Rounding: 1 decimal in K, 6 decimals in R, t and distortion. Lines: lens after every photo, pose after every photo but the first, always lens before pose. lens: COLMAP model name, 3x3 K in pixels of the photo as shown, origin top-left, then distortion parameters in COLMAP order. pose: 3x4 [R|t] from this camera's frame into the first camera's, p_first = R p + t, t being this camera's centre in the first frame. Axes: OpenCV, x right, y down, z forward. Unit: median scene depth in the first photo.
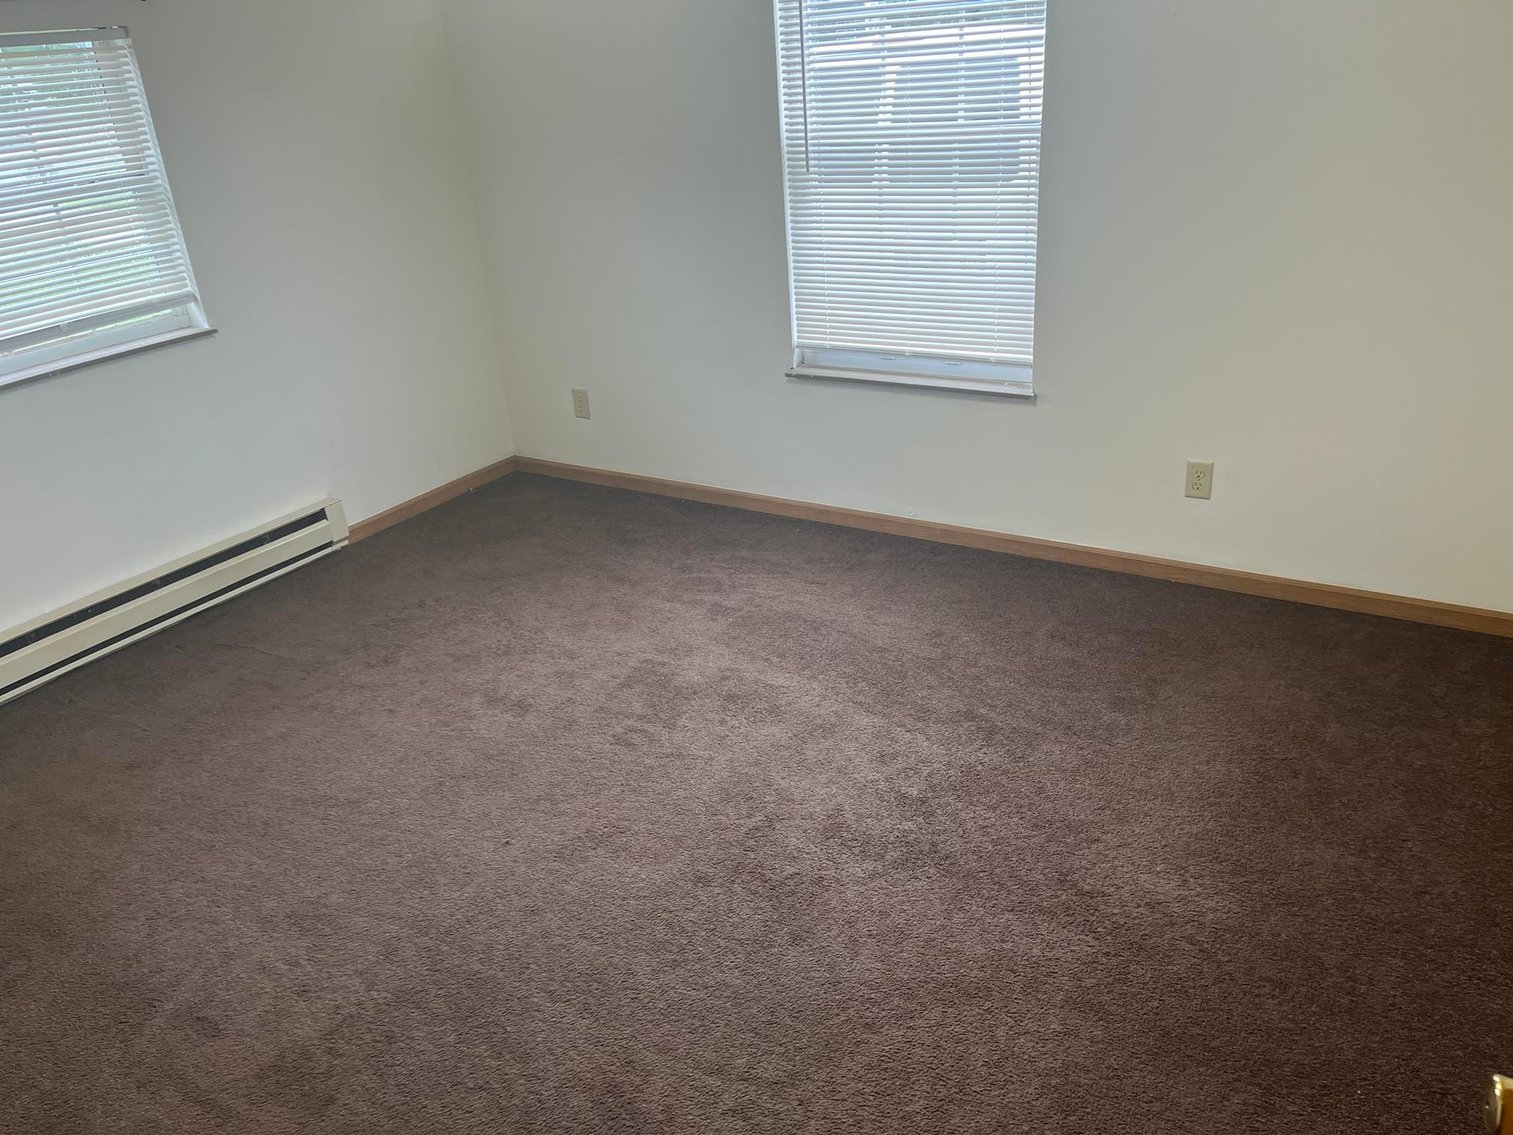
lens RADIAL K [[1156.0, 0, 765.5], [0, 1156.0, 576.3], [0, 0, 1]] dist [0.076061, -0.094578]
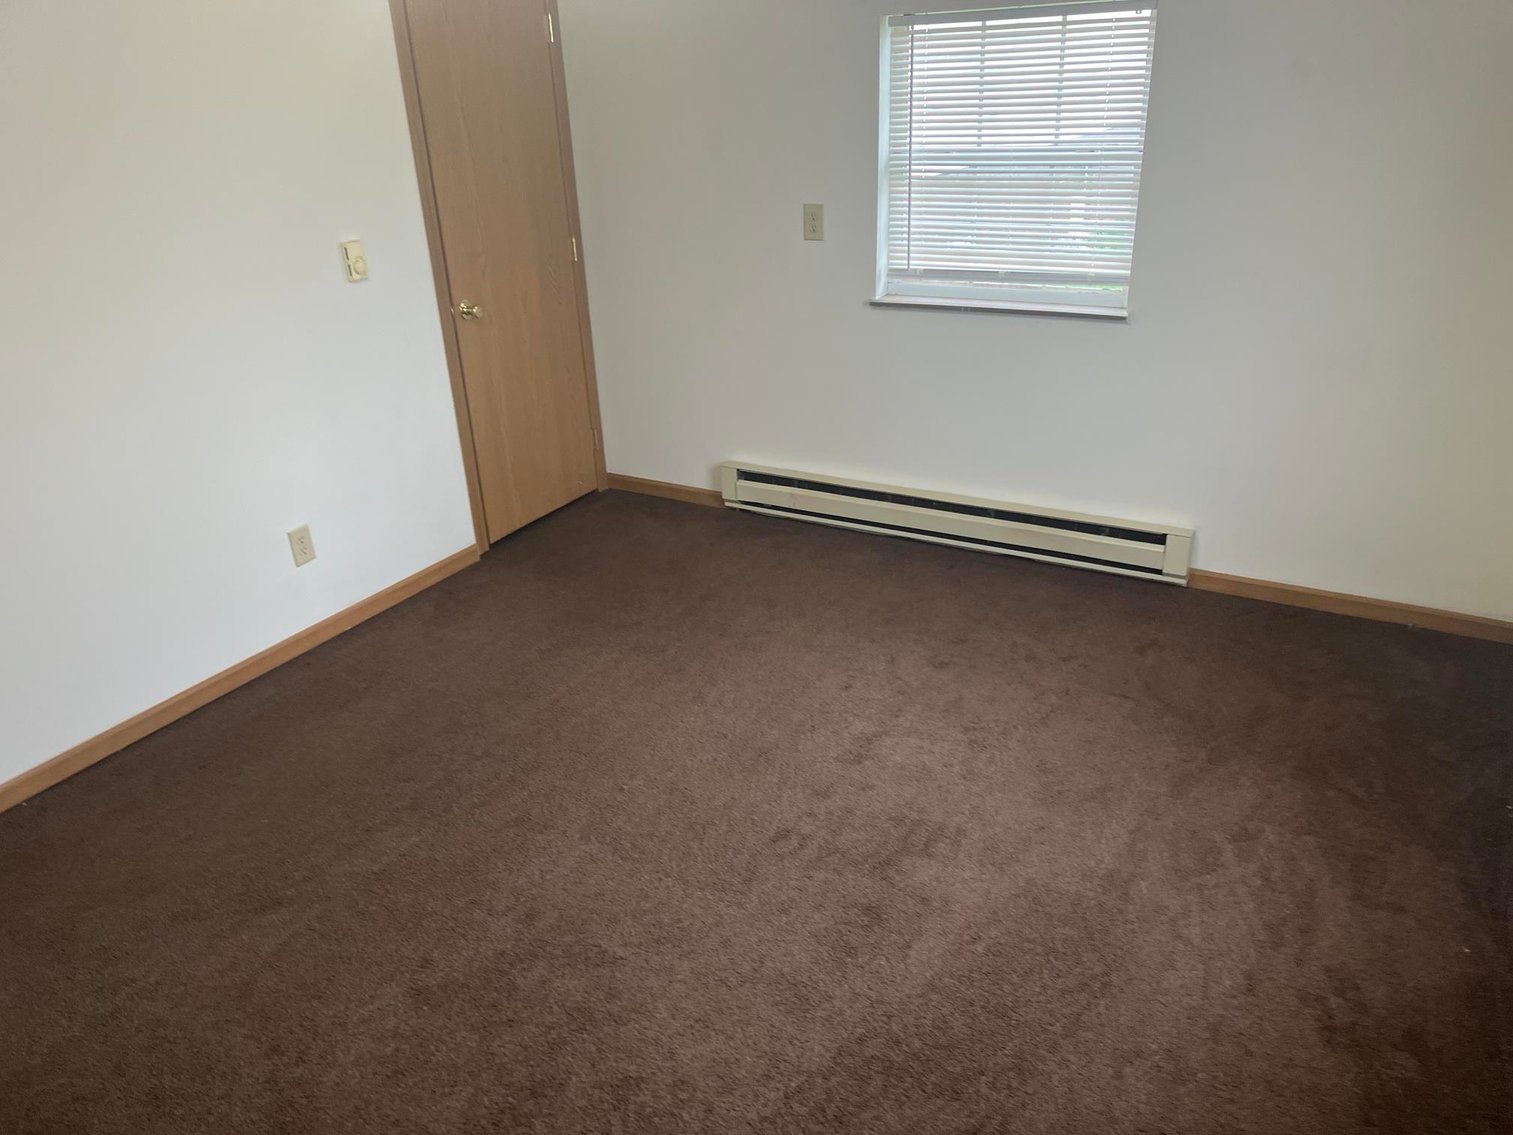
lens RADIAL K [[1156.0, 0, 763.0], [0, 1156.0, 559.6], [0, 0, 1]] dist [0.076061, -0.094578]
pose [[0.038176, 0.457047, -0.888623, 0.473875], [-0.388999, 0.825921, 0.408086, -0.324119], [0.920447, 0.330094, 0.209321, 0.589874]]
